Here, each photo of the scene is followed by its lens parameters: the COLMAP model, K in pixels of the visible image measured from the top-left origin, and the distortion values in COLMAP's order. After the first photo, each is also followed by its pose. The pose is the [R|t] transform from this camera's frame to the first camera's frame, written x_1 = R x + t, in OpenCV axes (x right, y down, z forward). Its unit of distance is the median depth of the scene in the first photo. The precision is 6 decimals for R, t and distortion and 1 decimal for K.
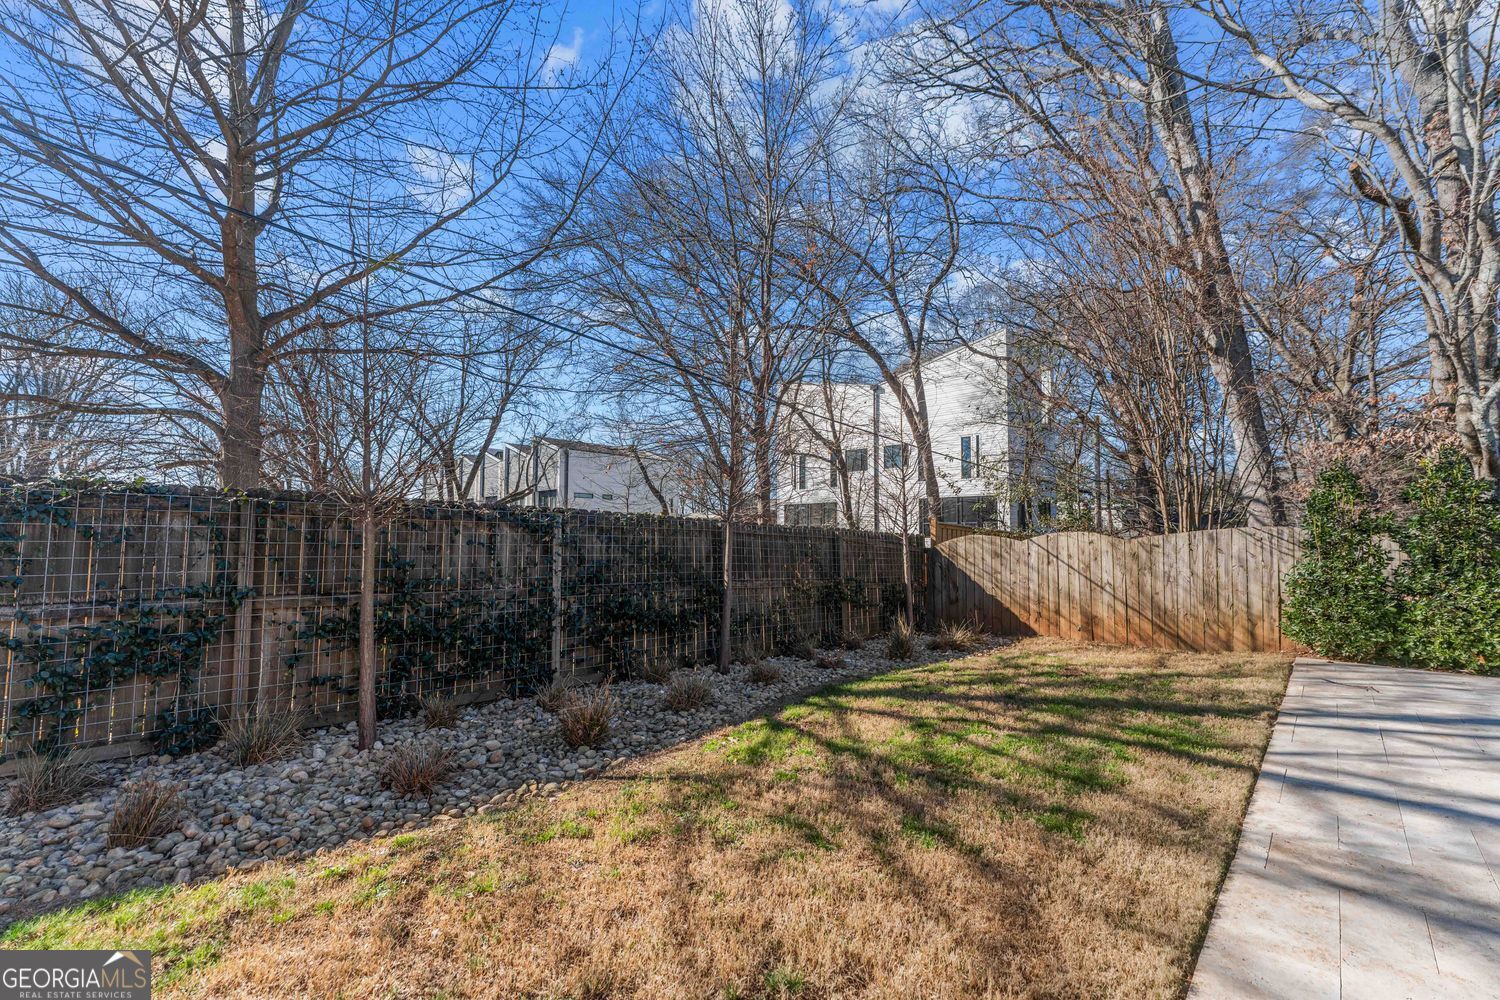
lens RADIAL K [[610.2, 0, 750.8], [0, 610.2, 508.8], [0, 0, 1]] dist [0.002636, 0.000147]
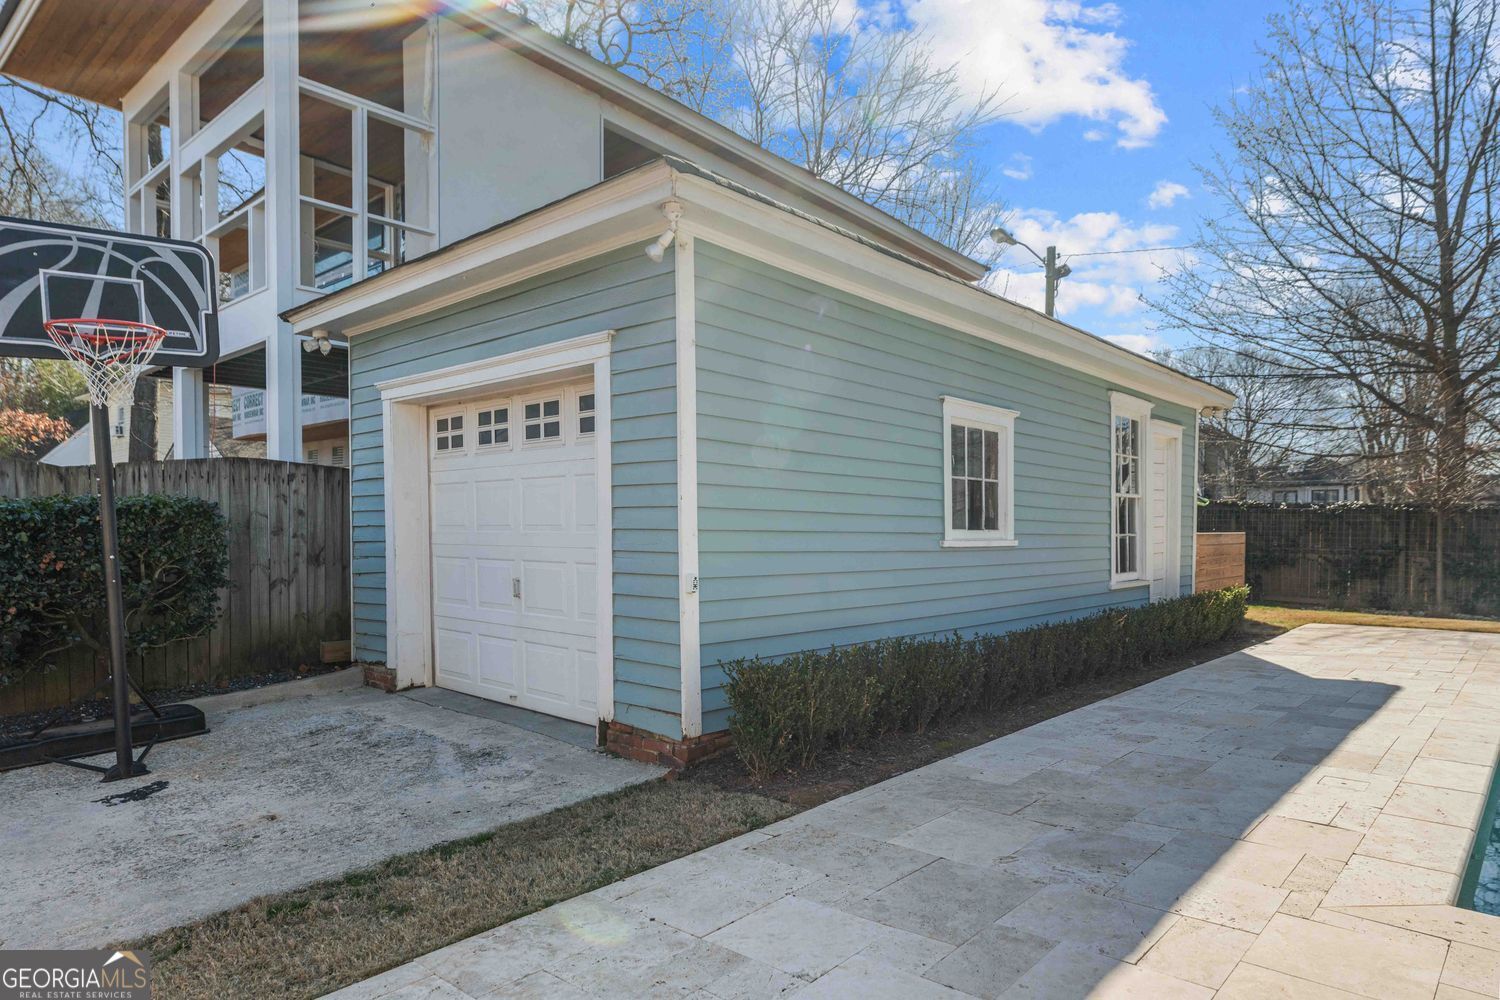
lens RADIAL K [[907.4, 0, 750.7], [0, 907.4, 513.3], [0, 0, 1]] dist [-0.001994, -0.000354]
pose [[0.020613, -0.015743, -0.999664, 2.635320], [0.054735, 0.998394, -0.014594, -0.083368], [0.998288, -0.054416, 0.021441, -1.581369]]
